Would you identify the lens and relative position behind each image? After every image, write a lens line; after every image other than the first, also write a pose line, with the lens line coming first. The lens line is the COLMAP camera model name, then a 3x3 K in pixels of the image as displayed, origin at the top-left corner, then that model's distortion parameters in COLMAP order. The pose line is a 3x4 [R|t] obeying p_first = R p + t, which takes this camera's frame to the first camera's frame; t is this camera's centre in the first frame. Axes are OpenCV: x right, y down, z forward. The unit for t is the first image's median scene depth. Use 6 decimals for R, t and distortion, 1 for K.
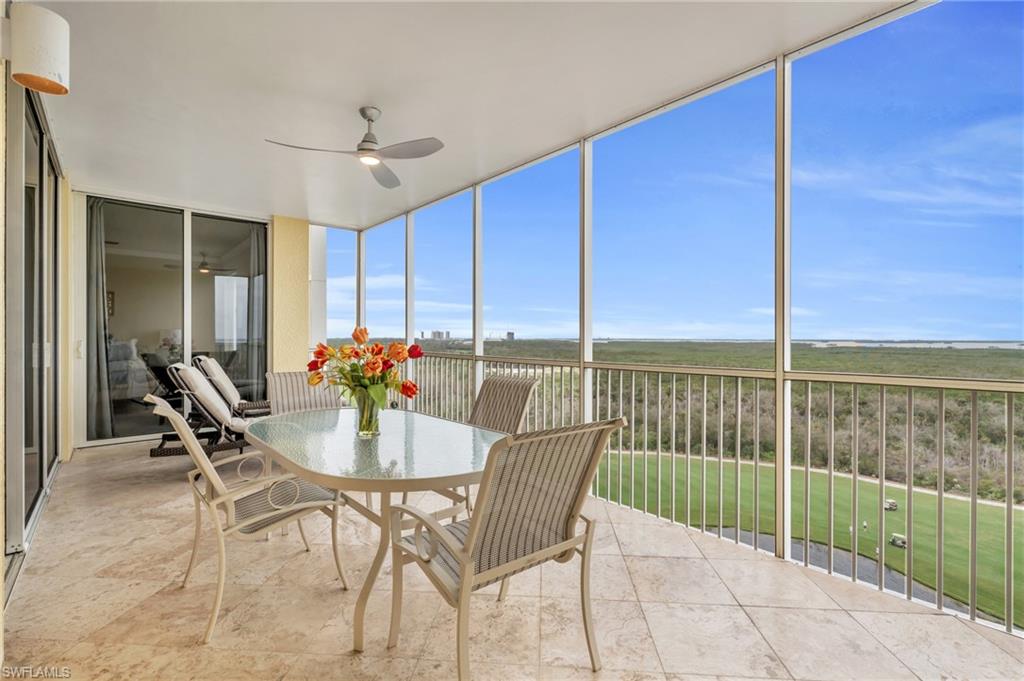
lens RADIAL K [[458.0, 0, 516.8], [0, 458.0, 337.9], [0, 0, 1]] dist [-0.002599, 0.001244]
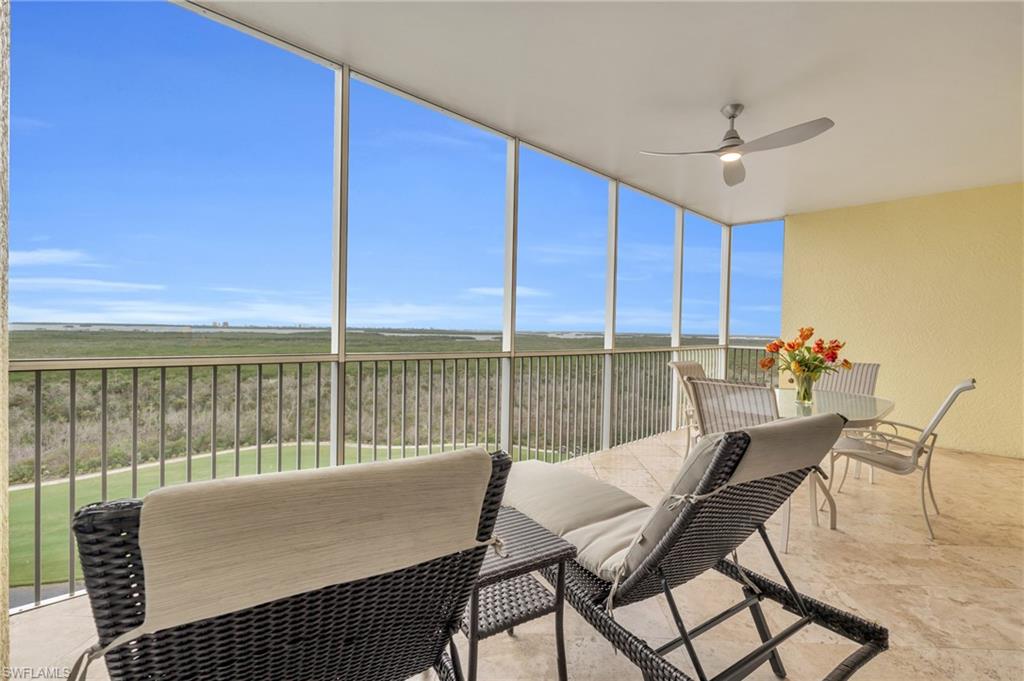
lens RADIAL K [[458.0, 0, 516.8], [0, 458.0, 337.9], [0, 0, 1]] dist [-0.002599, 0.001244]
pose [[-0.029185, -0.038635, 0.998827, -1.439633], [-0.001960, 0.999253, 0.038594, -0.029875], [-0.999572, -0.000832, -0.029239, 1.631275]]
